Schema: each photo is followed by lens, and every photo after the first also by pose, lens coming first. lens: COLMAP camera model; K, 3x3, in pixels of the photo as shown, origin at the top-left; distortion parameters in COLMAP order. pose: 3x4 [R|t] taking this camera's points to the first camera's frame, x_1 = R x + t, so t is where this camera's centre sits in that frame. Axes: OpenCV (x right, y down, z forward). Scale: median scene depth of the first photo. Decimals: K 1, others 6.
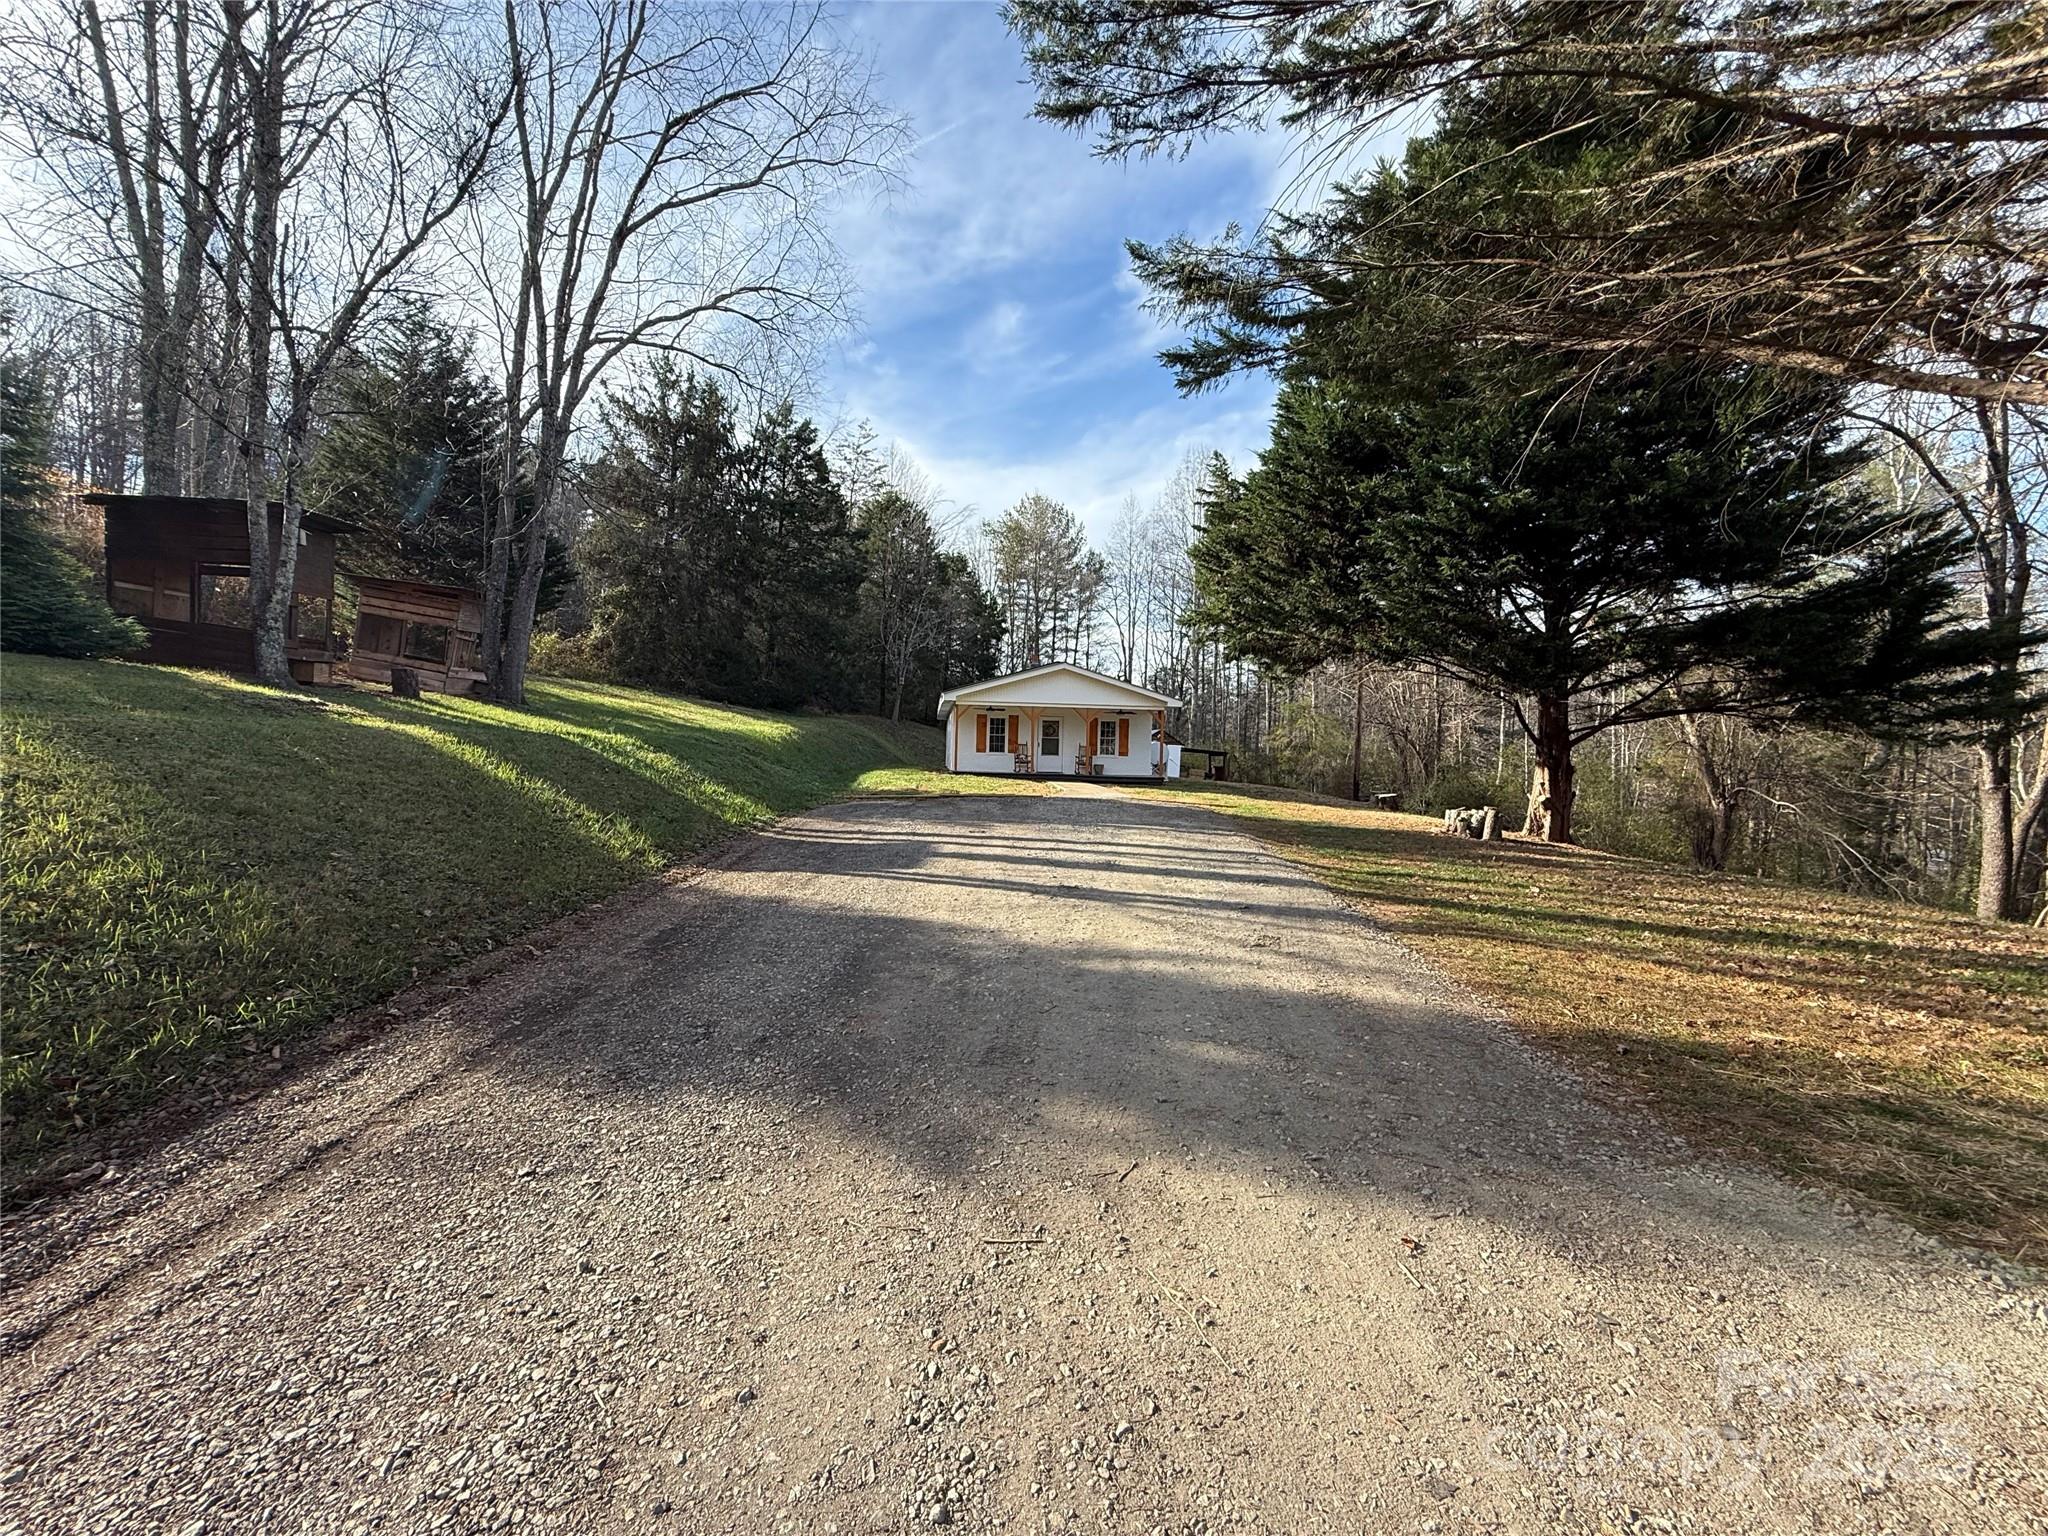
lens RADIAL K [[818.9, 0, 1028.6], [0, 818.9, 727.5], [0, 0, 1]] dist [0.000019, 0.000369]
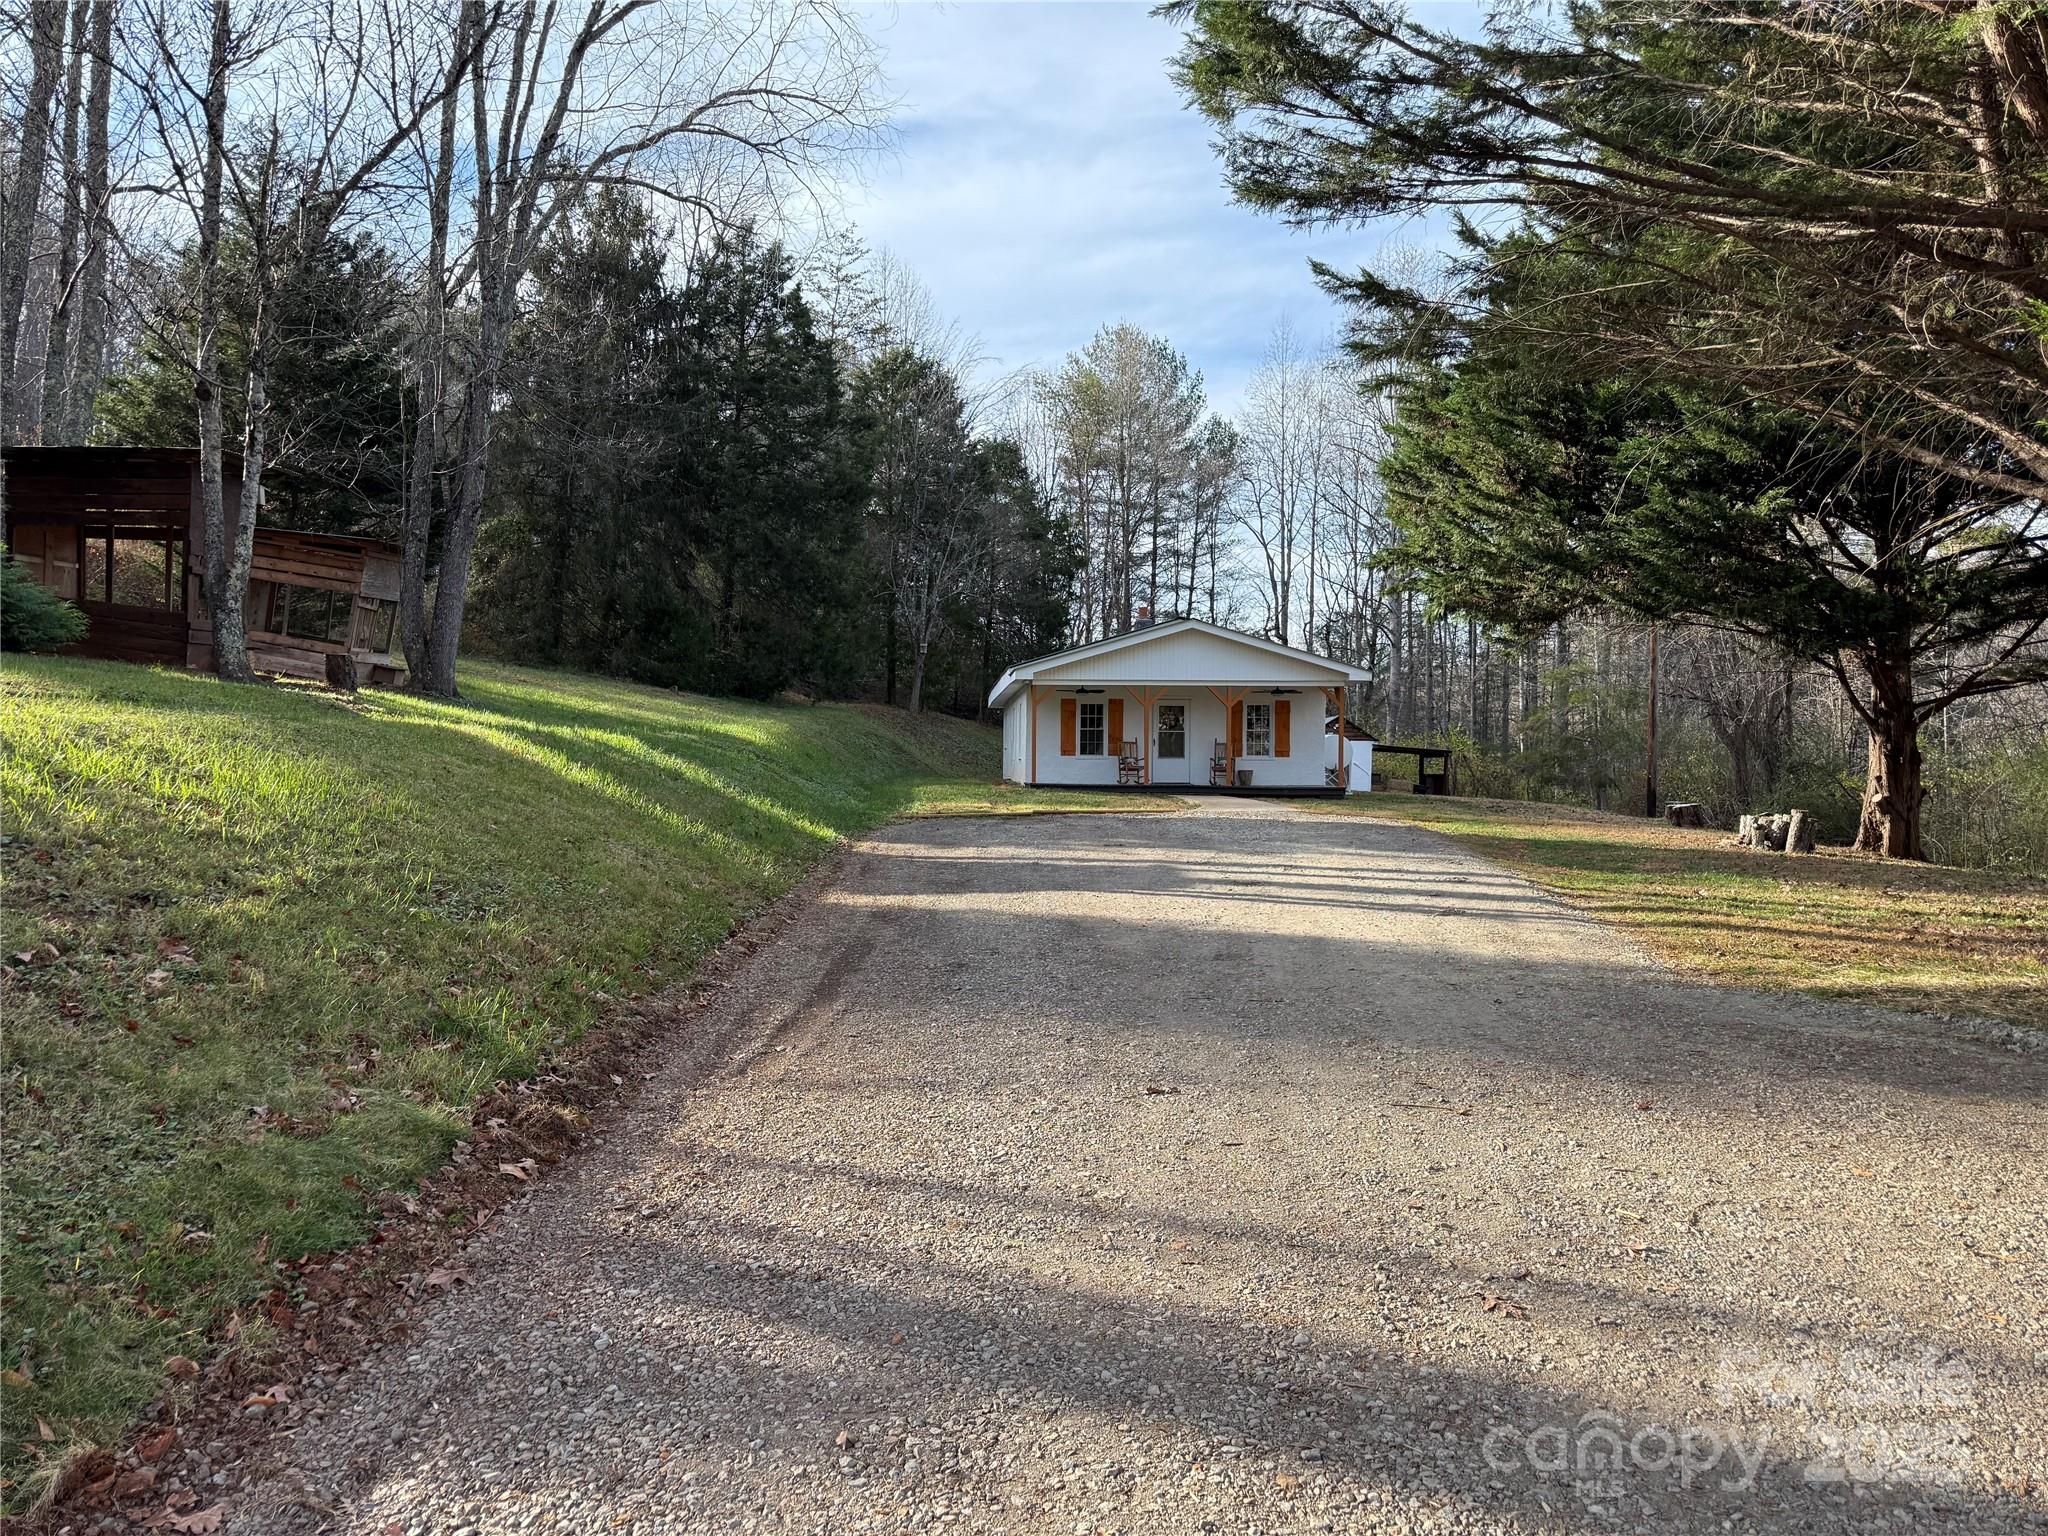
lens RADIAL K [[1430.9, 0, 1025.4], [0, 1430.9, 755.1], [0, 0, 1]] dist [0.073407, -0.007006]
pose [[0.998384, -0.018593, -0.053702, -0.022031], [0.019937, 0.999498, 0.024615, 0.000576], [0.053217, -0.025646, 0.998254, -0.127602]]
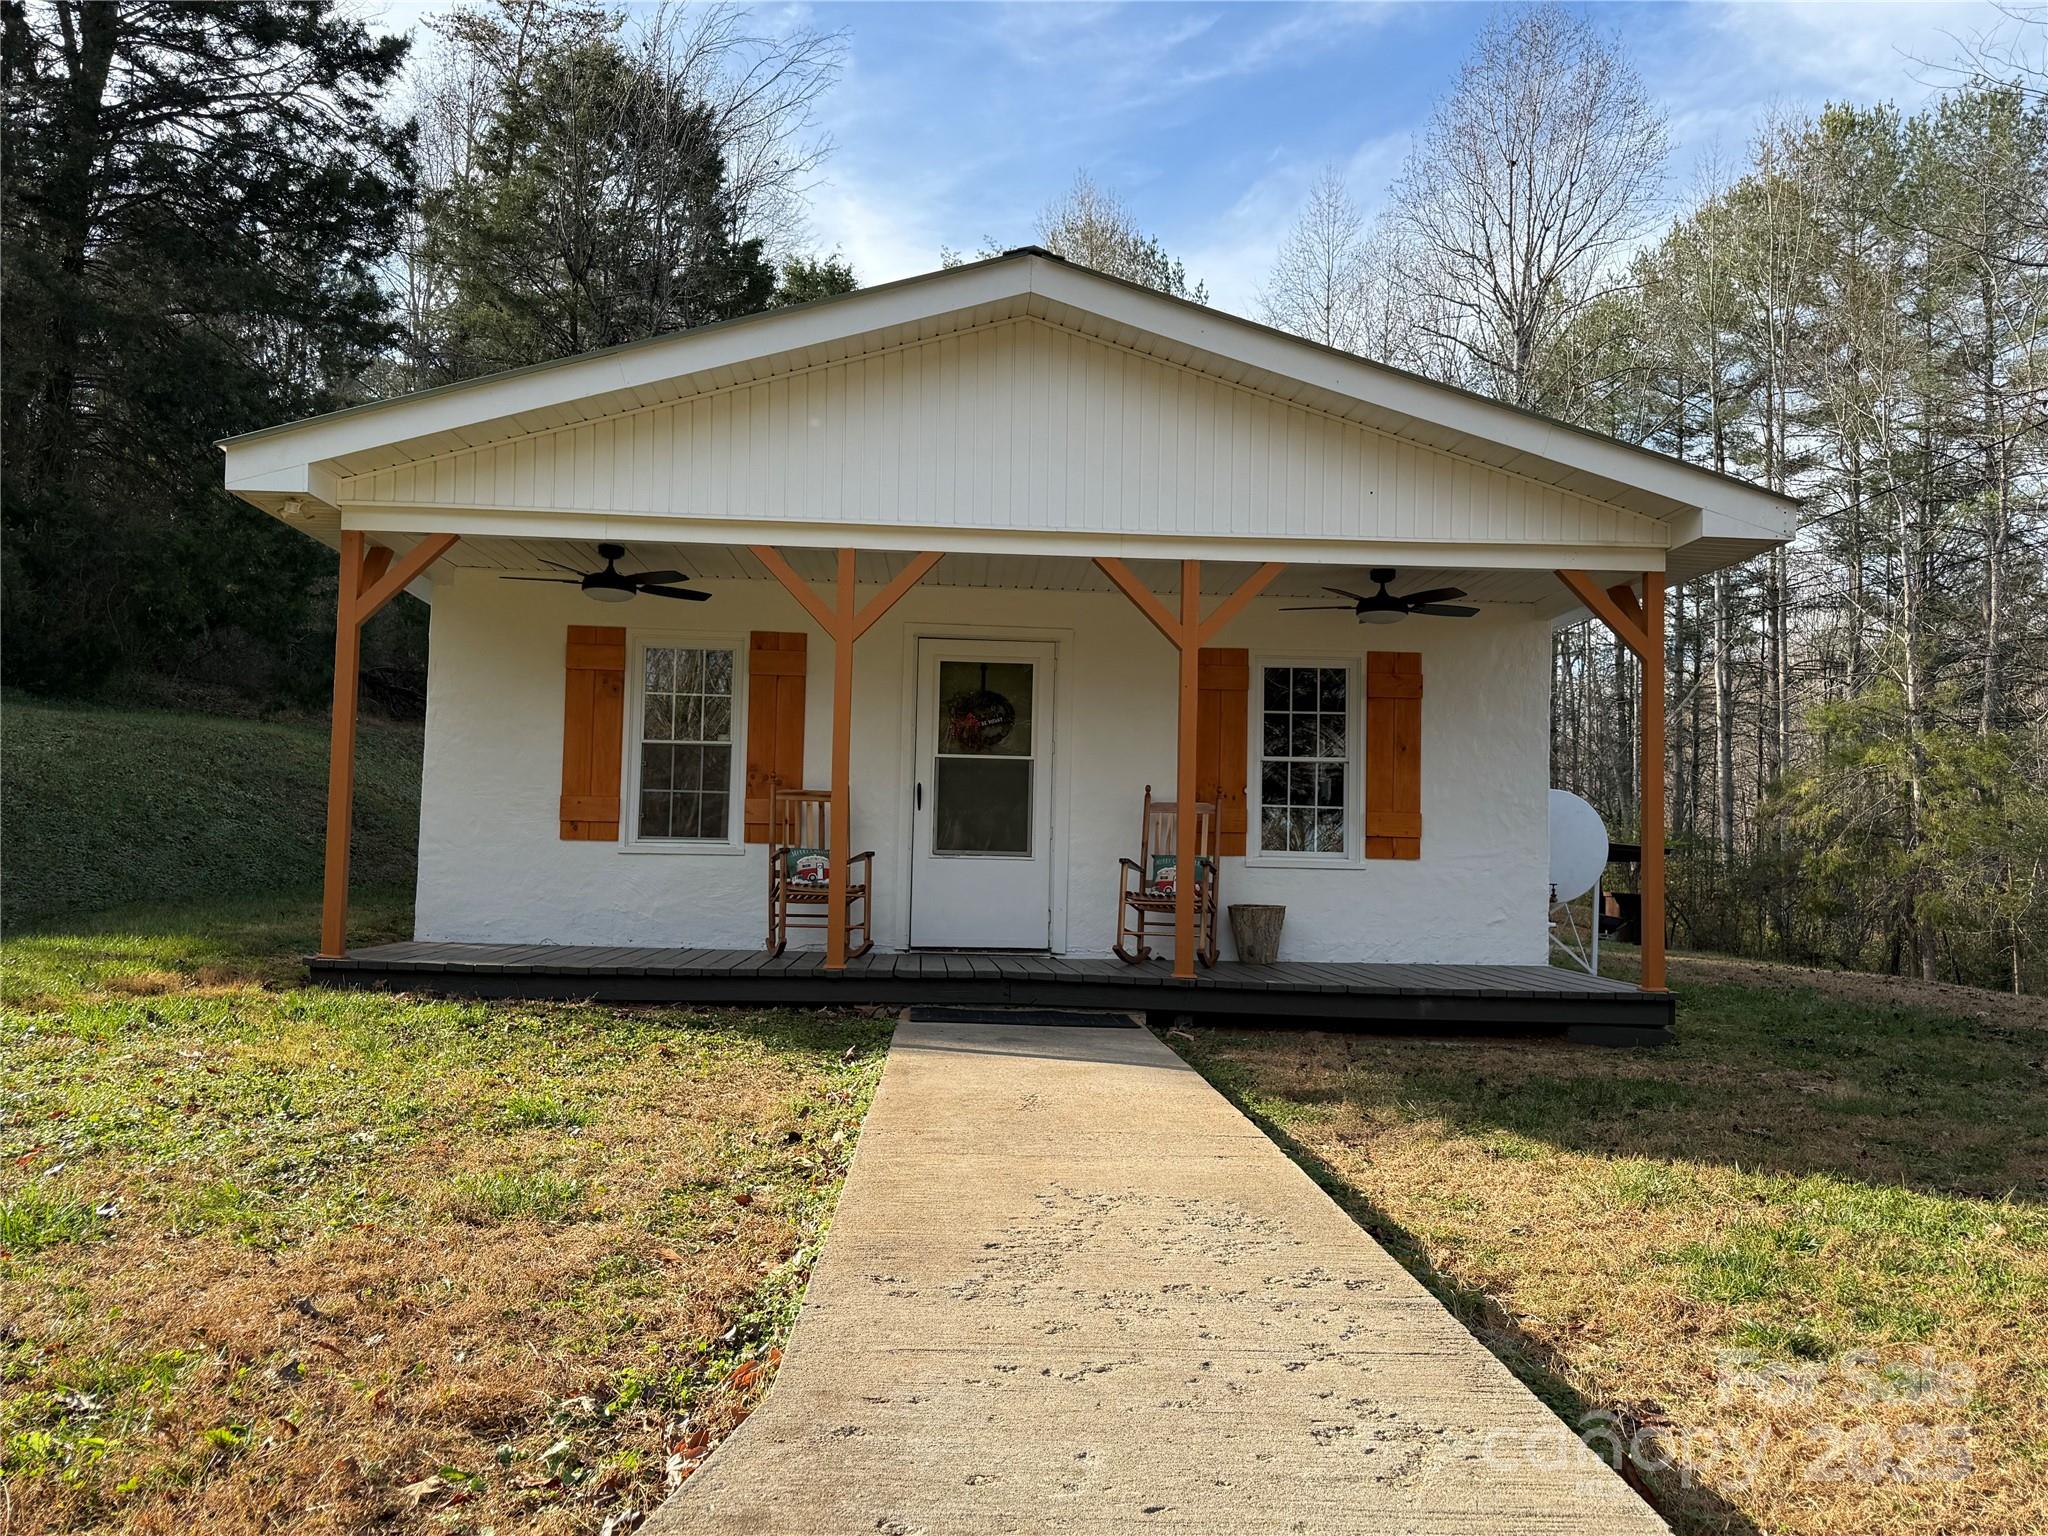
lens RADIAL K [[1607.3, 0, 1019.9], [0, 1607.3, 771.3], [0, 0, 1]] dist [0.006690, -0.000663]
pose [[0.997186, -0.002442, -0.074928, 0.045582], [0.000867, 0.999778, -0.021043, 0.017151], [0.074962, 0.020918, 0.996967, 0.481539]]
